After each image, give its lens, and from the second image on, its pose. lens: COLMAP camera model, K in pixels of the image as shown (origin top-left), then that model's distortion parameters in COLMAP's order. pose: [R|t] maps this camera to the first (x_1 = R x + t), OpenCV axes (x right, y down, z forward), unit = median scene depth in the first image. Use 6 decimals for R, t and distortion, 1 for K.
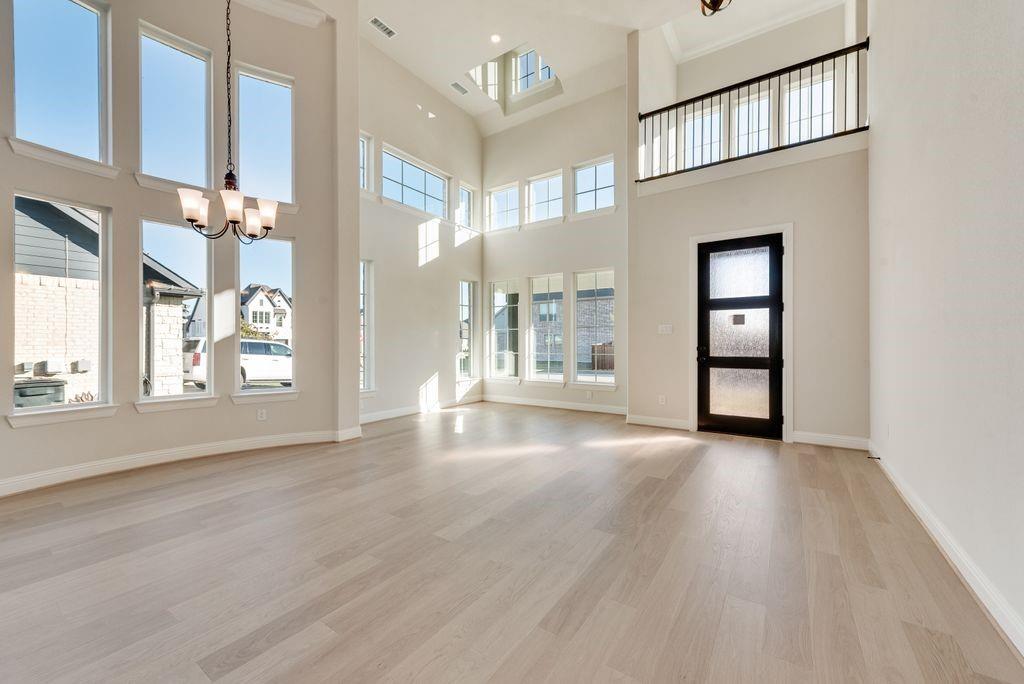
lens RADIAL K [[399.1, 0, 507.9], [0, 399.1, 348.0], [0, 0, 1]] dist [0.006699, -0.001544]
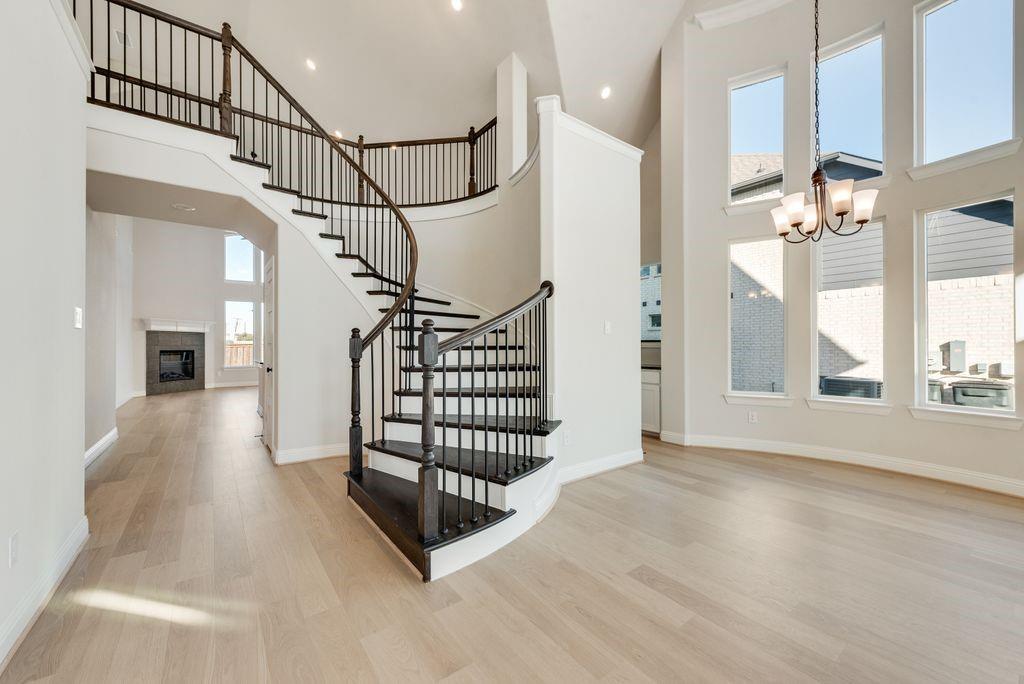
lens RADIAL K [[399.1, 0, 504.1], [0, 399.1, 341.6], [0, 0, 1]] dist [0.006699, -0.001544]
pose [[-0.324258, -0.006712, -0.945945, 0.213645], [-0.010828, 0.999936, -0.003383, -0.003846], [0.945907, 0.009146, -0.324310, 0.274100]]
